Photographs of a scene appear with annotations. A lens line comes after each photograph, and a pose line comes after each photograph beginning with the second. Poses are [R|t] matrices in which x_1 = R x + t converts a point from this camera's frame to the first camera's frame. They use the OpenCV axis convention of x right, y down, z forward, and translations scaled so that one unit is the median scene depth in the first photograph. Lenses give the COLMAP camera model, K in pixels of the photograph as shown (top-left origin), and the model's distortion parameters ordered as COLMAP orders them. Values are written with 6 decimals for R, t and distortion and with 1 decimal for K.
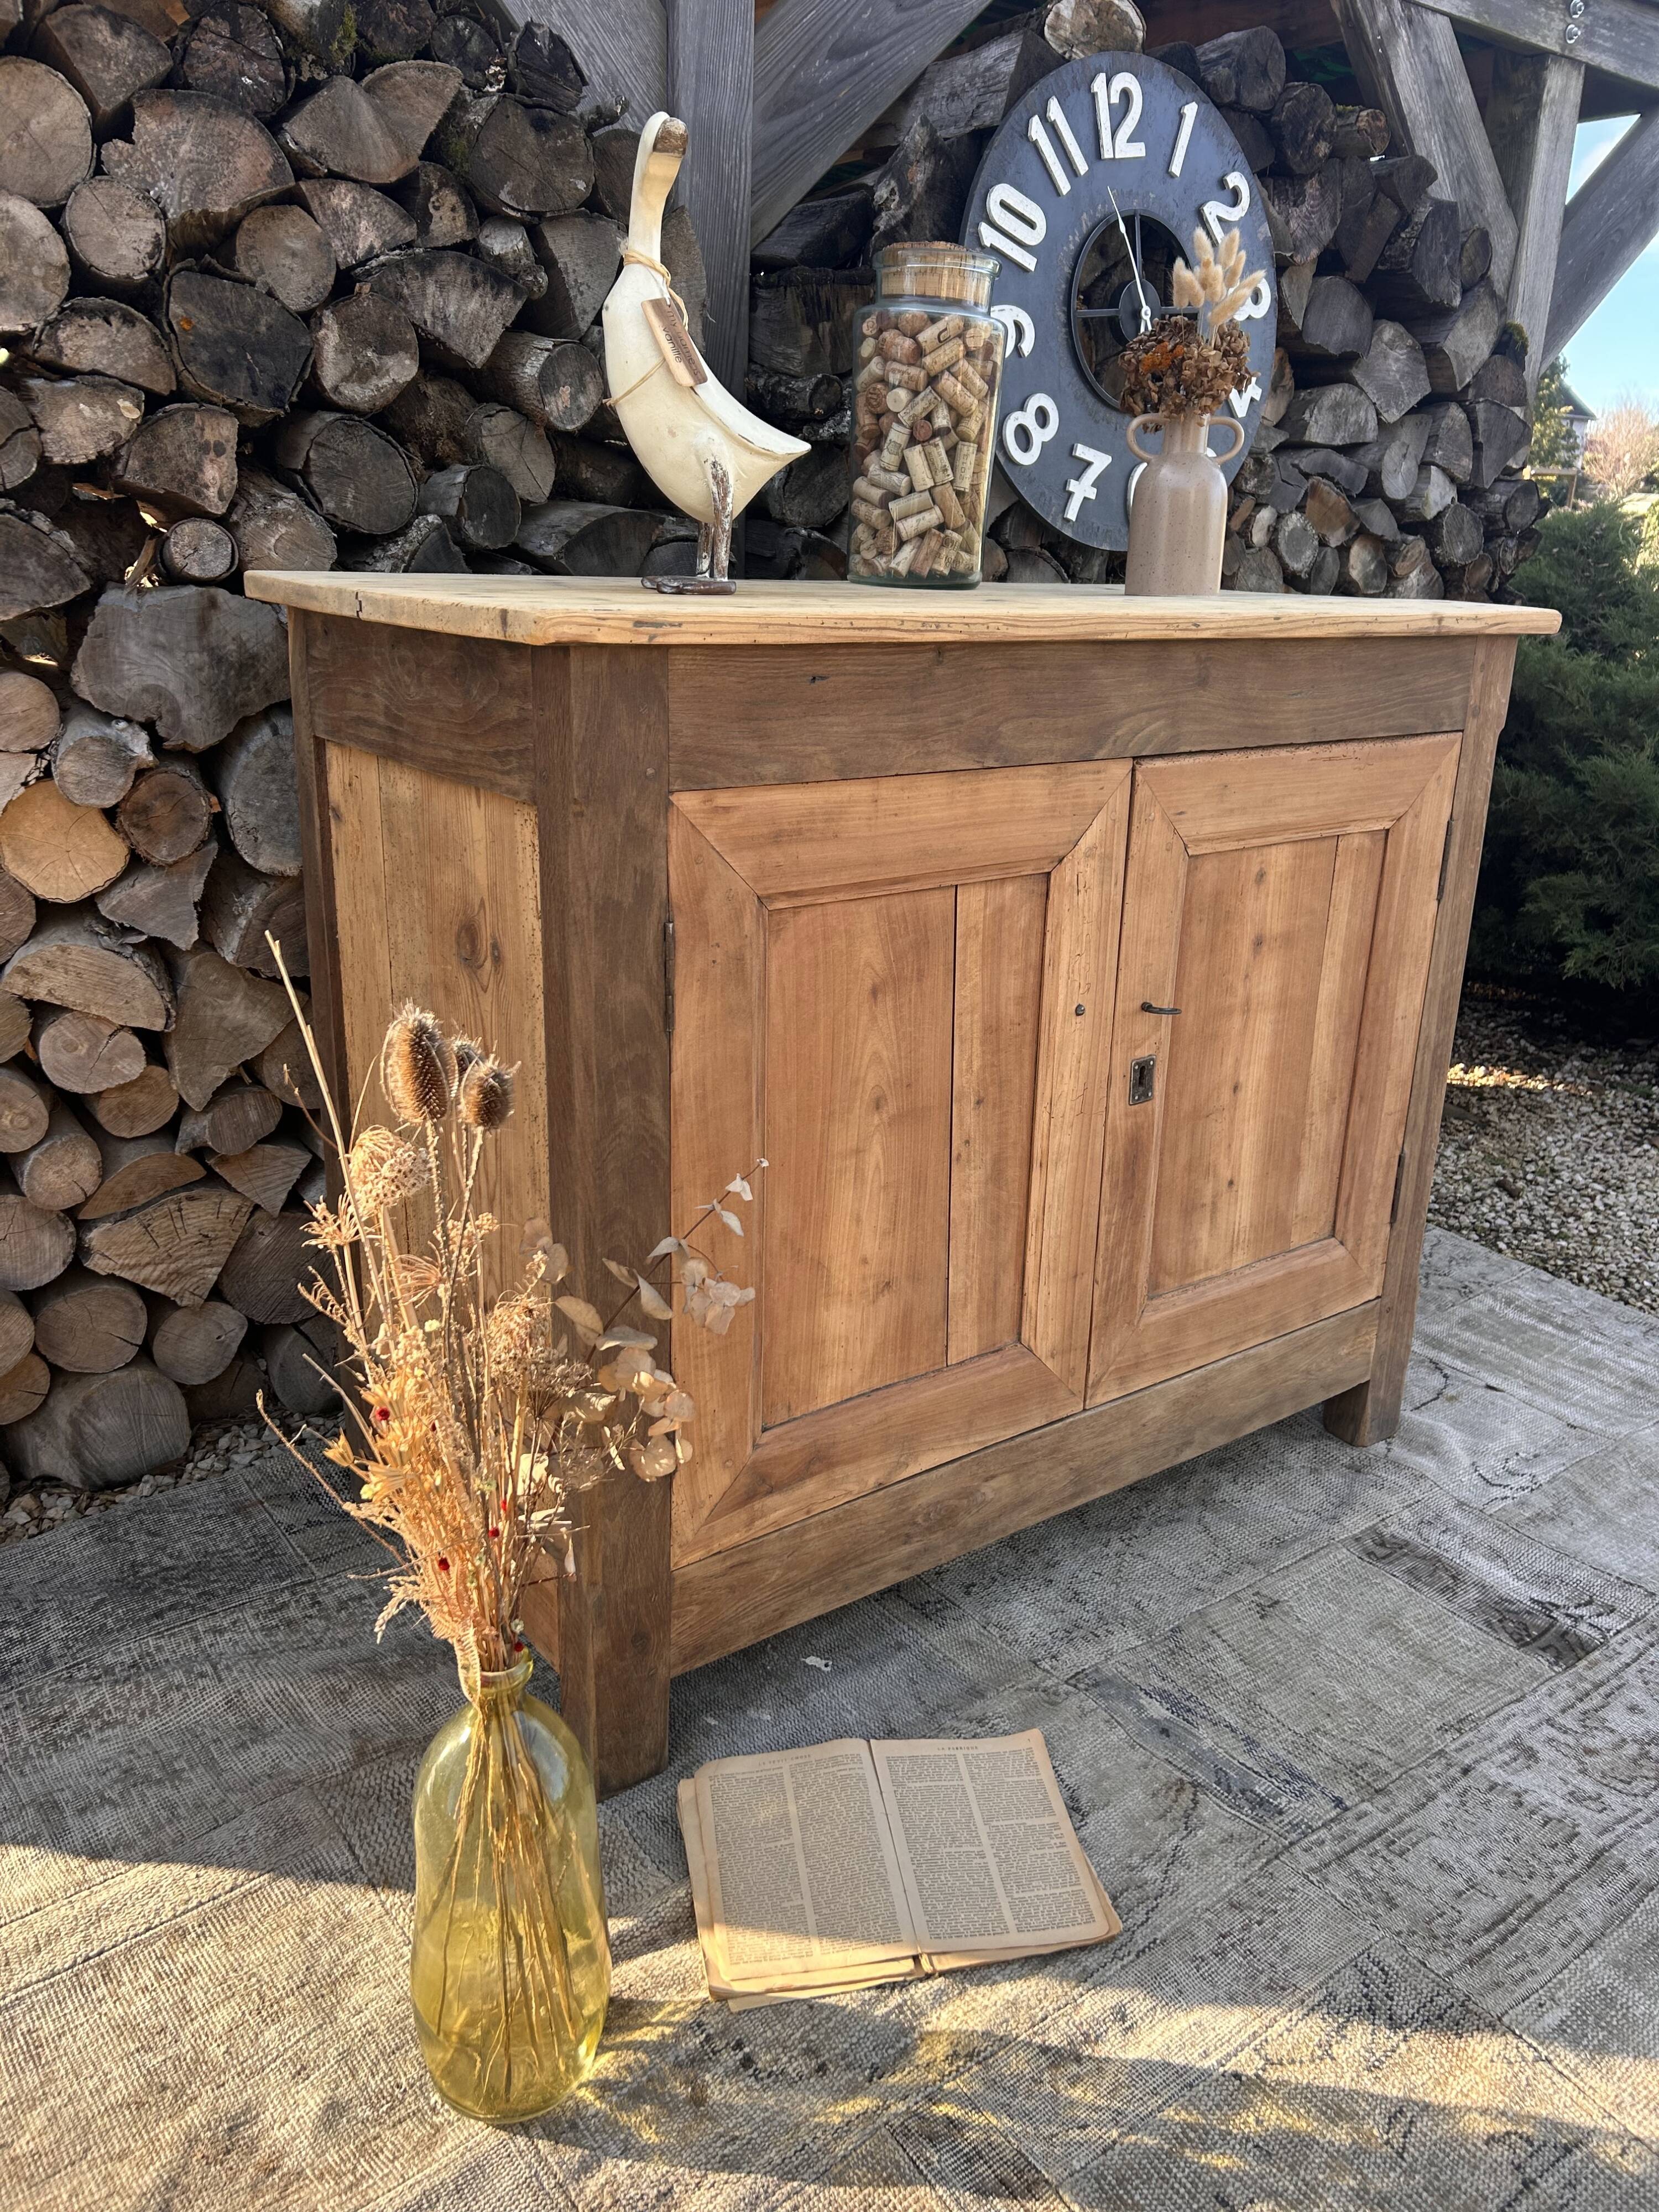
lens RADIAL K [[1672.3, 0, 840.7], [0, 1672.3, 1087.1], [0, 0, 1]] dist [0.046611, -0.050709]
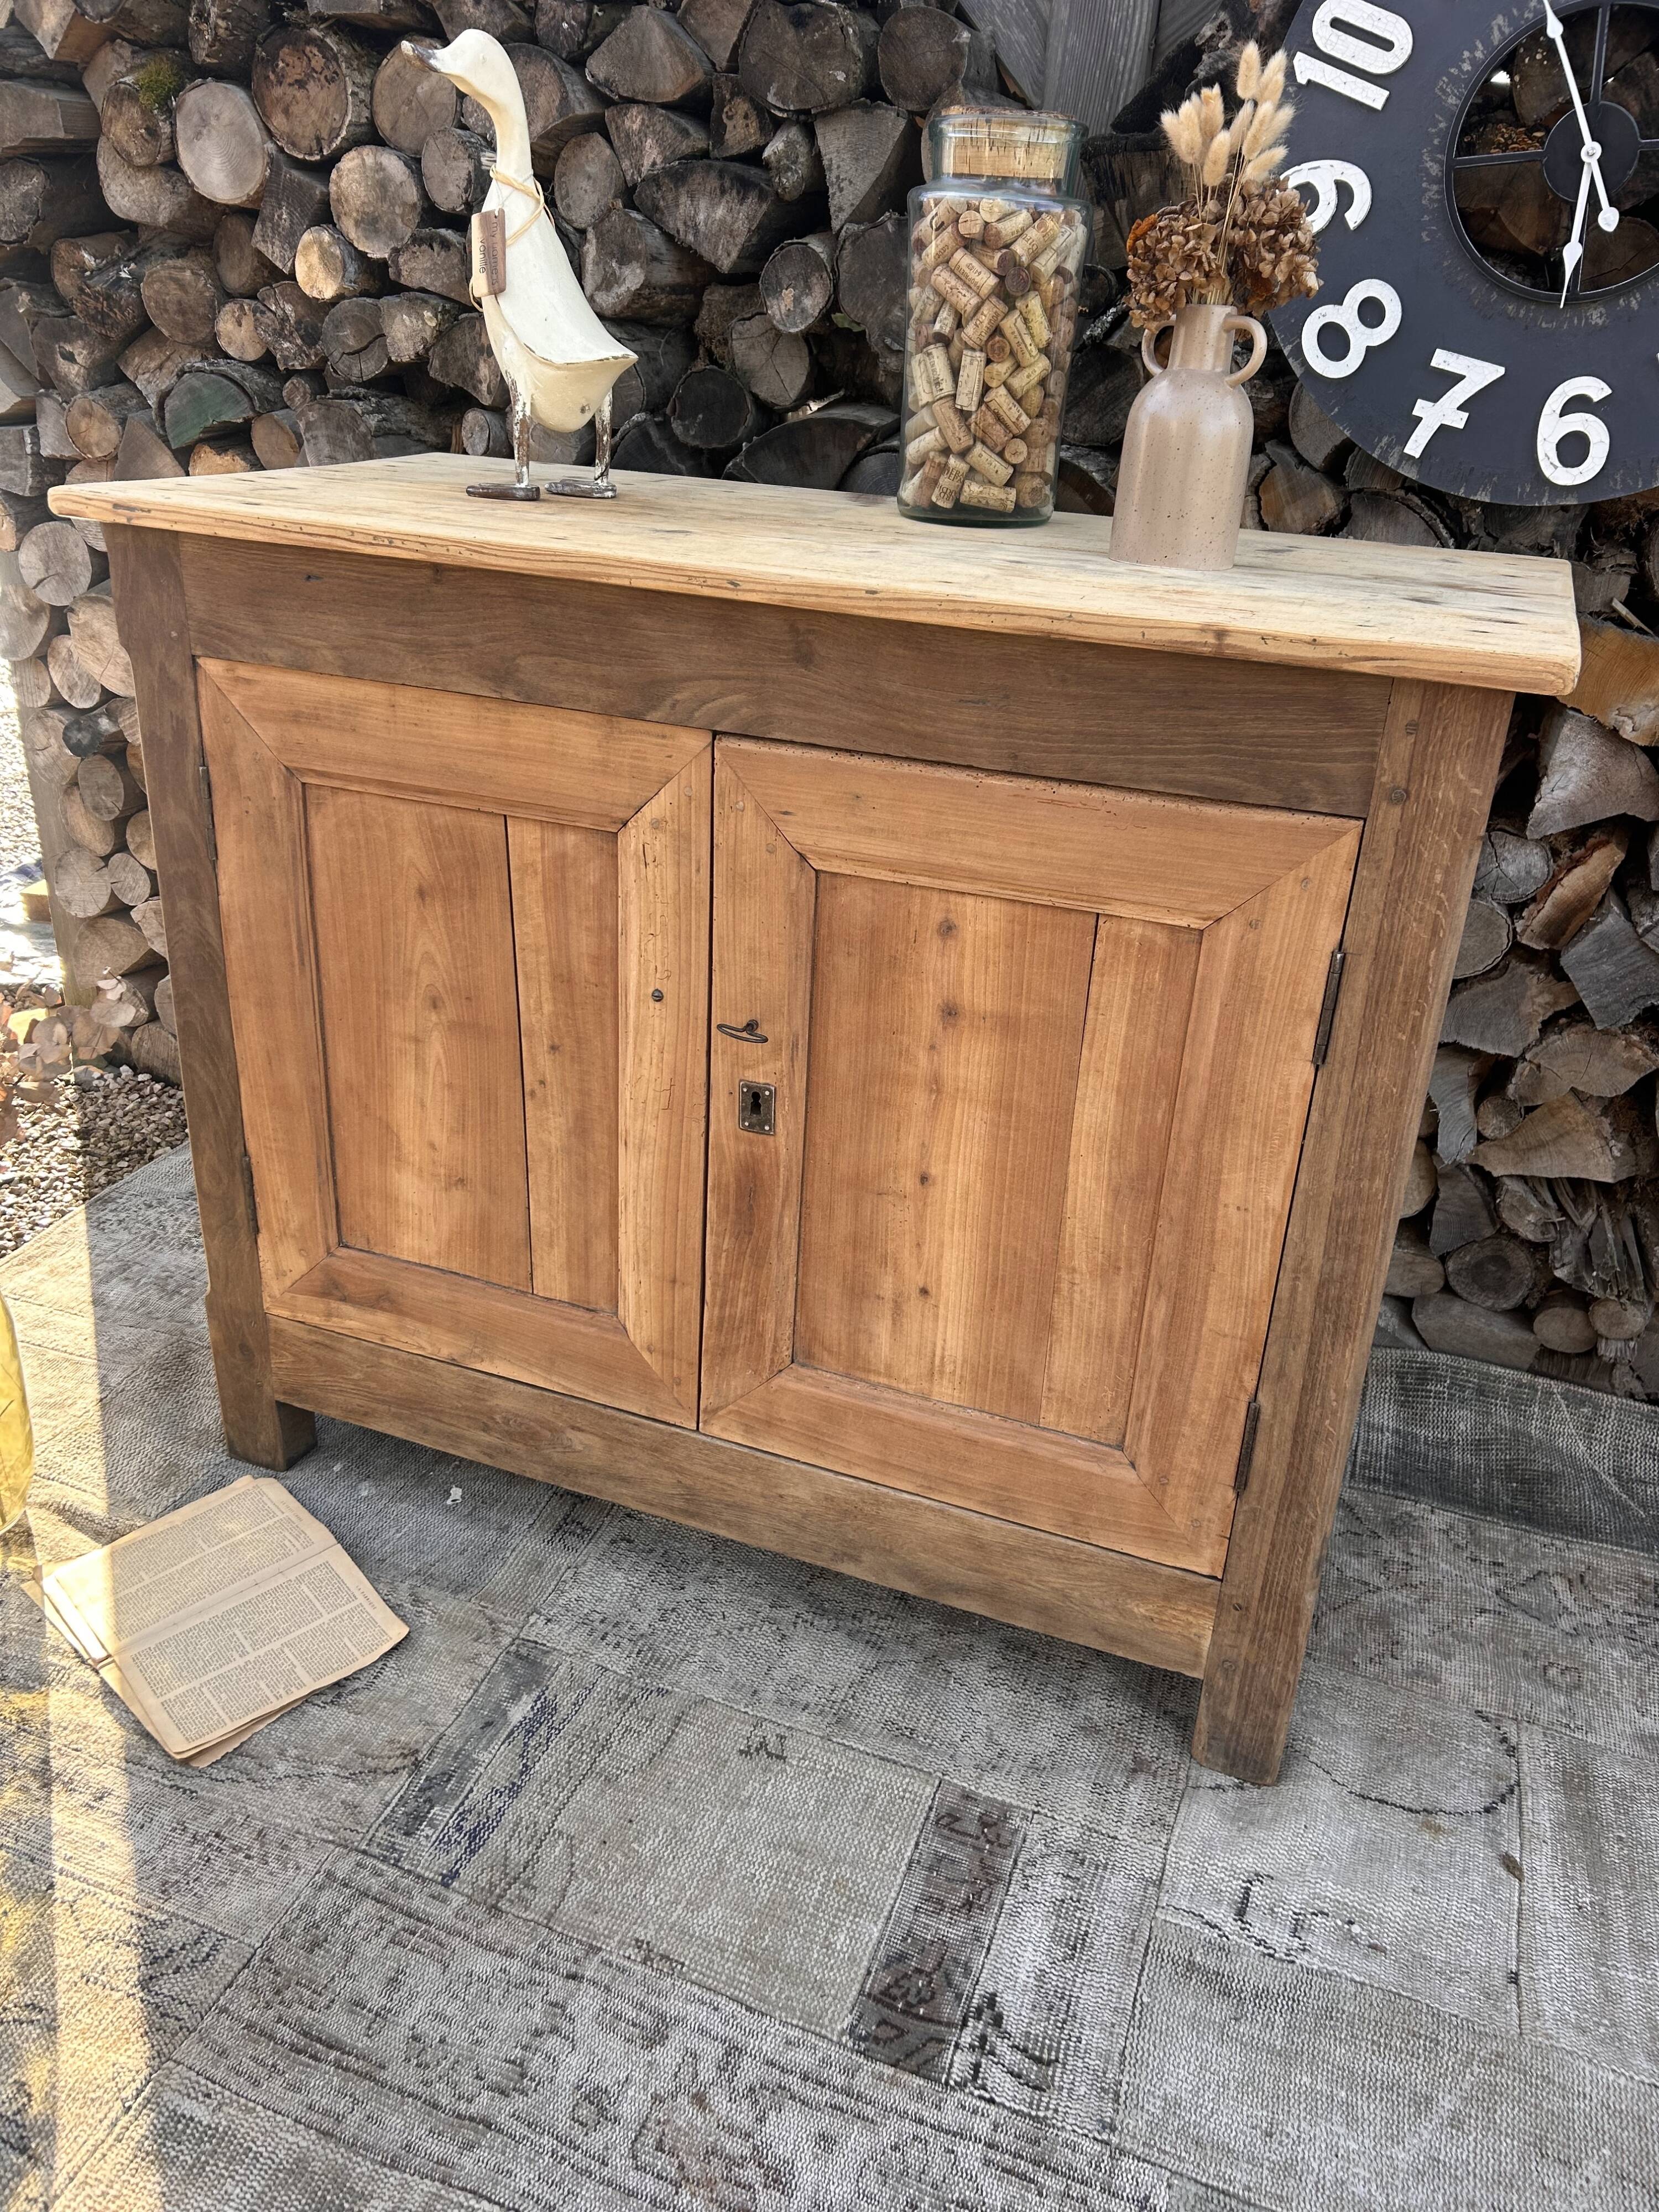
lens RADIAL K [[1672.3, 0, 830.1], [0, 1672.3, 1103.7], [0, 0, 1]] dist [0.046611, -0.050709]
pose [[0.533495, 0.355195, -0.767606, 0.855460], [-0.300862, 0.927884, 0.220258, -0.206164], [0.790484, 0.113437, 0.601887, 0.499567]]
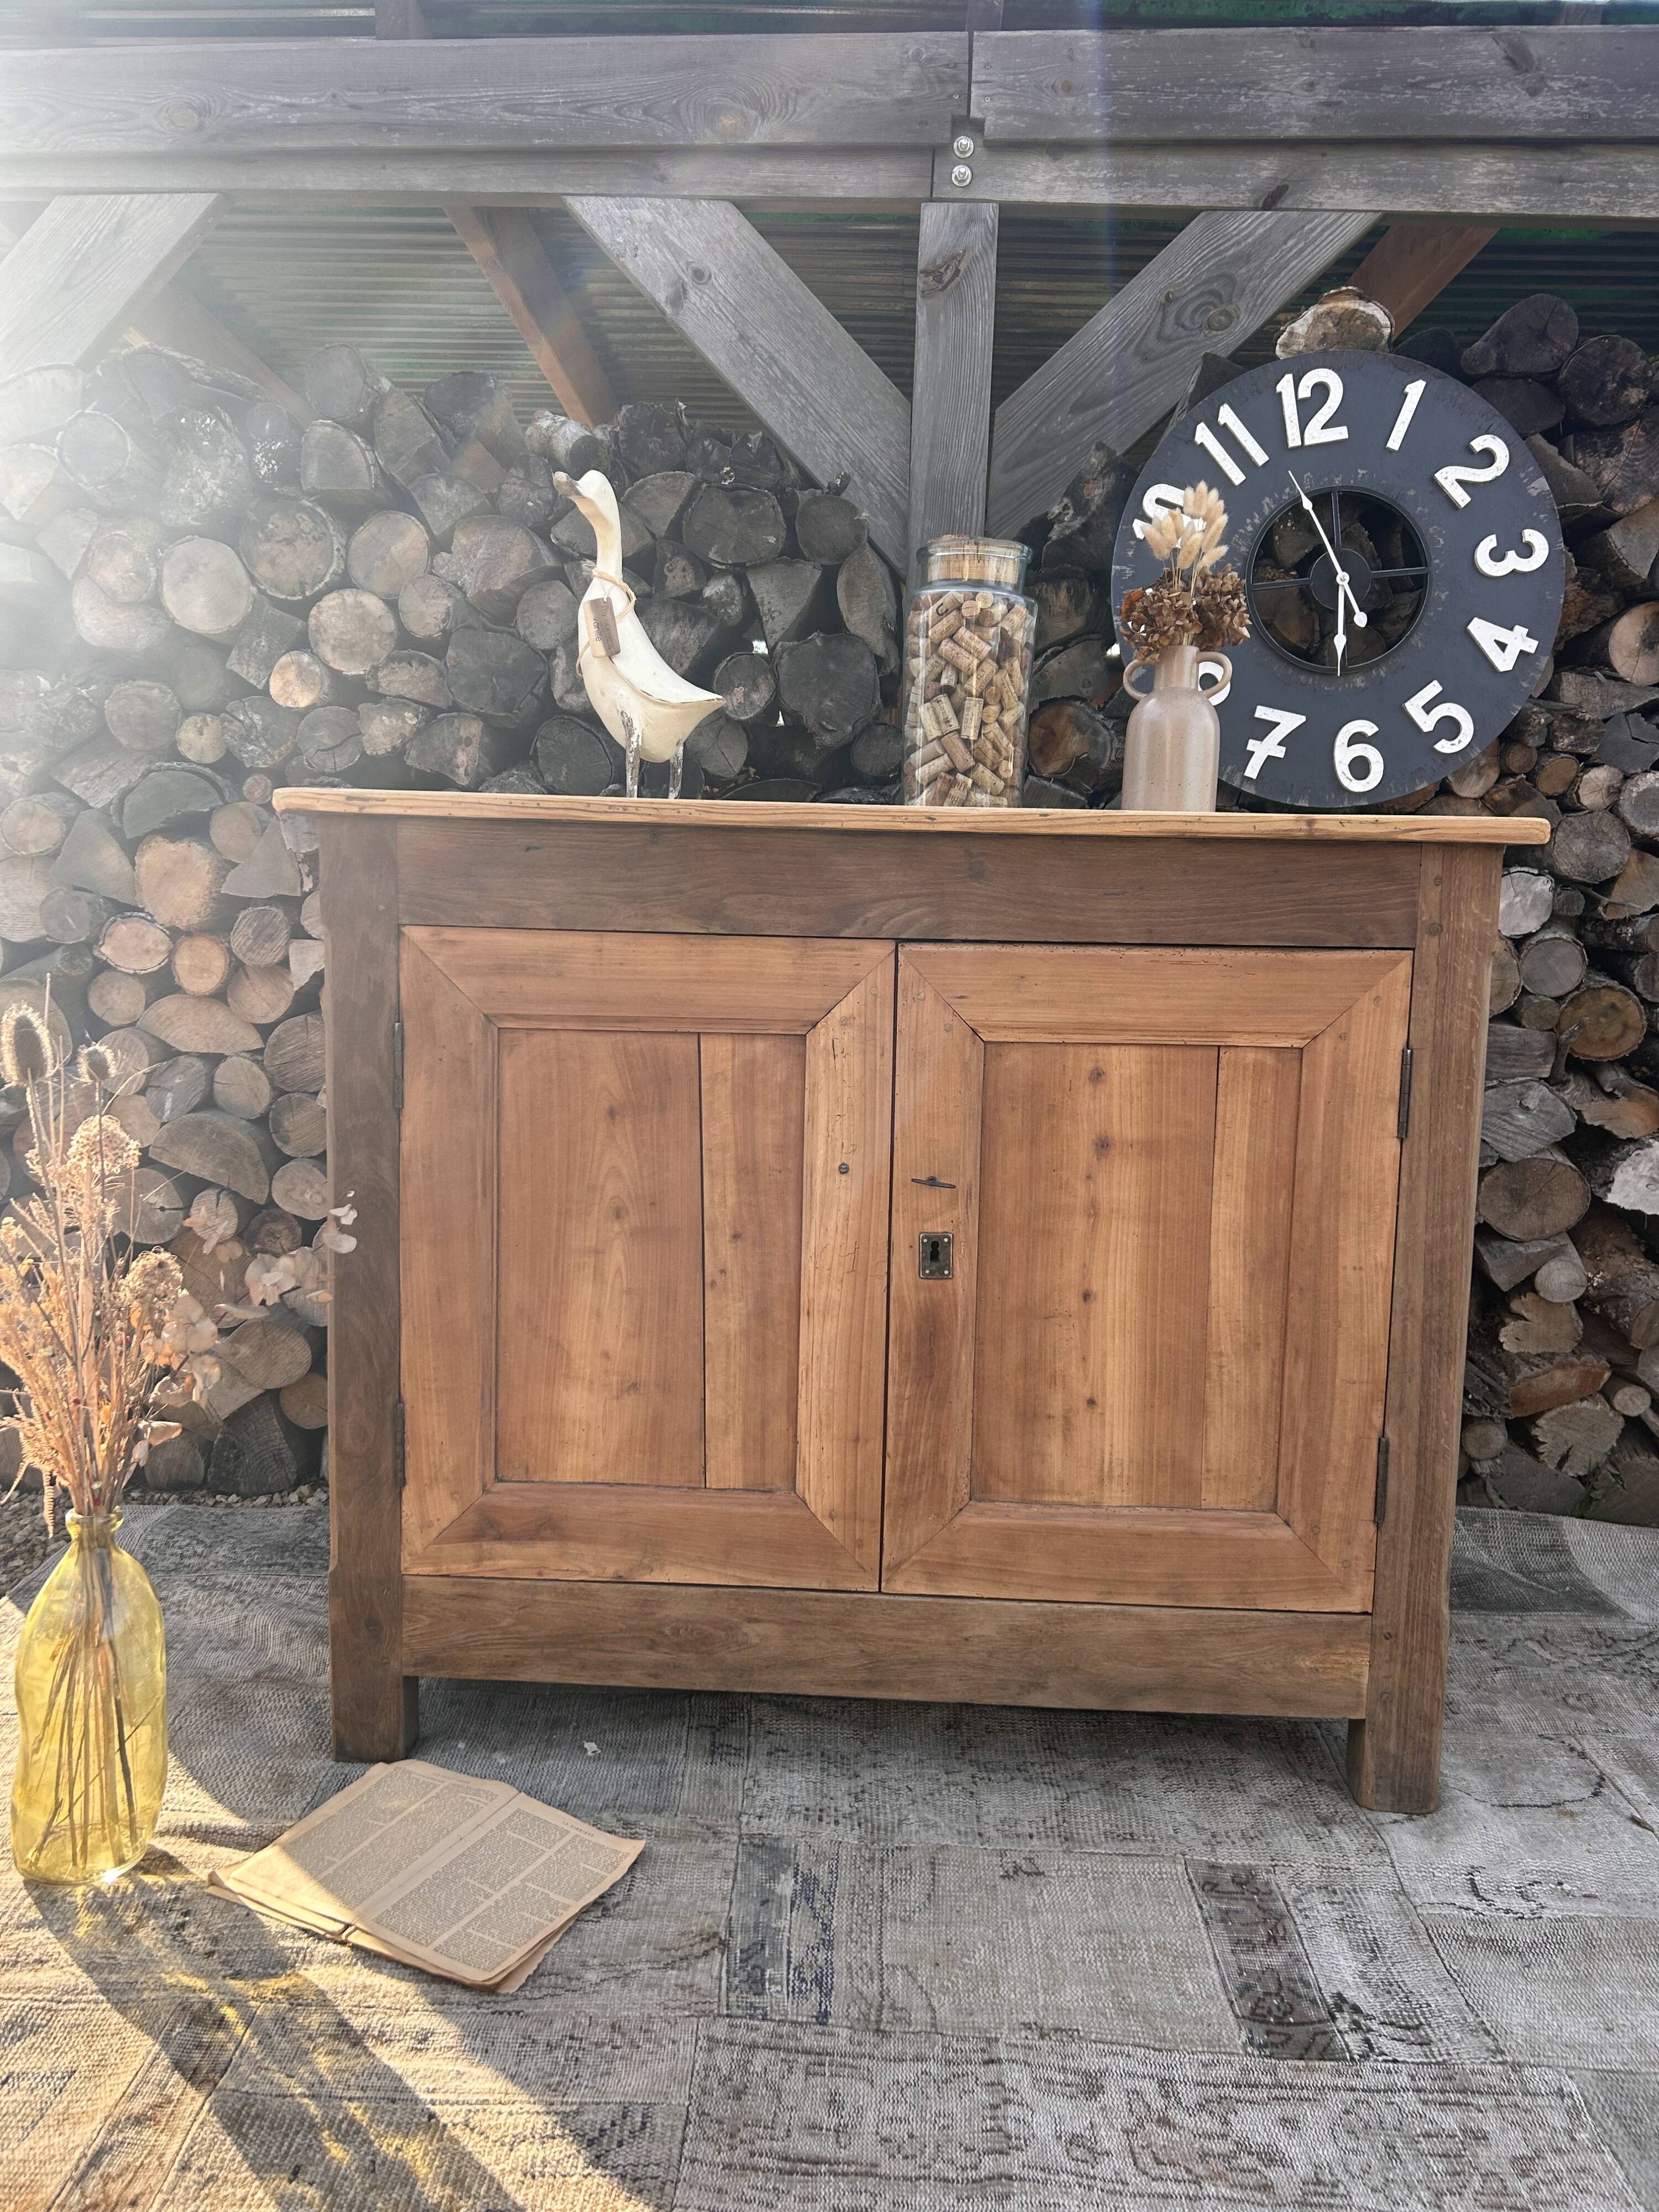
lens RADIAL K [[1672.3, 0, 808.4], [0, 1672.3, 1099.1], [0, 0, 1]] dist [0.046611, -0.050709]
pose [[0.772335, 0.062449, -0.632138, 0.747299], [-0.201426, 0.967875, -0.150482, 0.070942], [0.602434, 0.243552, 0.760103, 0.153451]]
